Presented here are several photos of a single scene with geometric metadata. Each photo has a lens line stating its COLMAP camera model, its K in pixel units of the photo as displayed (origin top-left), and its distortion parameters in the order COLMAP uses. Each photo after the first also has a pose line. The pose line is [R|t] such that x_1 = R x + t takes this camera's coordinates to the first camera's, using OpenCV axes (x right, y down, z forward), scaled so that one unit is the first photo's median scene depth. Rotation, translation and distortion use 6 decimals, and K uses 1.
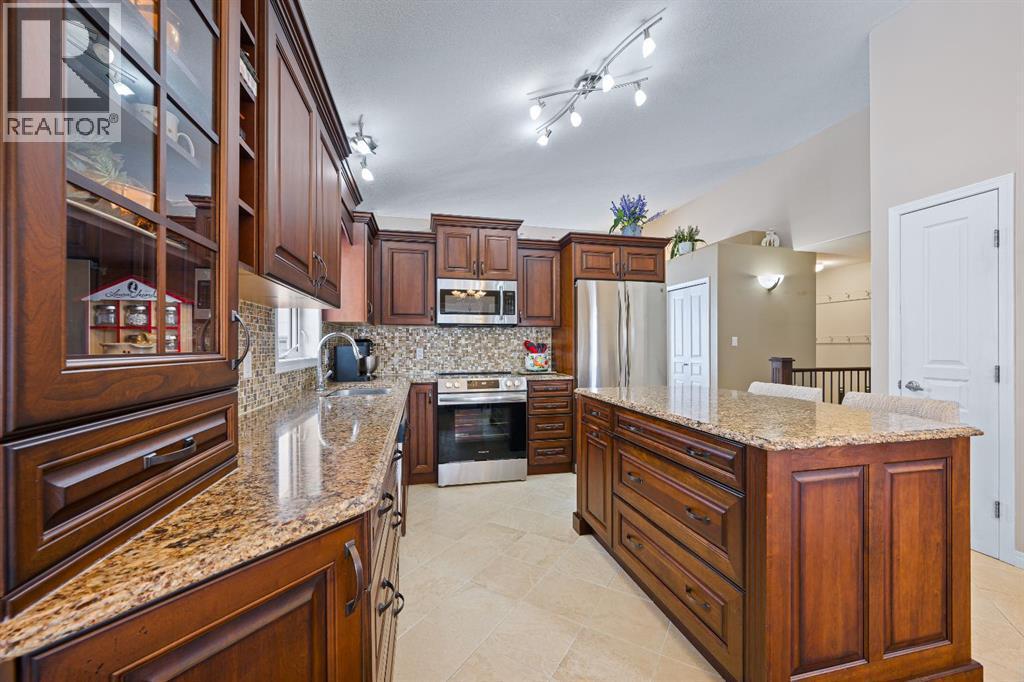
lens RADIAL K [[402.1, 0, 511.7], [0, 402.1, 345.7], [0, 0, 1]] dist [-0.000150, -0.000016]
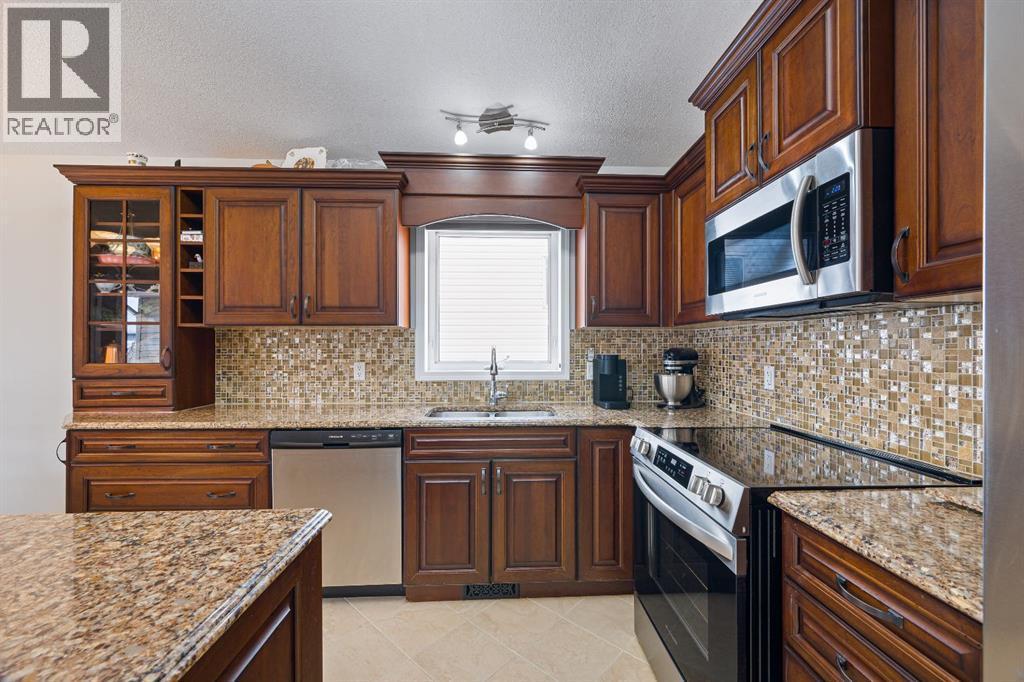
lens RADIAL K [[402.1, 0, 512.1], [0, 402.1, 345.2], [0, 0, 1]] dist [-0.000150, -0.000016]
pose [[-0.183228, -0.003245, -0.983065, 0.292815], [0.004488, 0.999981, -0.004137, -0.018309], [0.983060, -0.005170, -0.183210, 0.770477]]
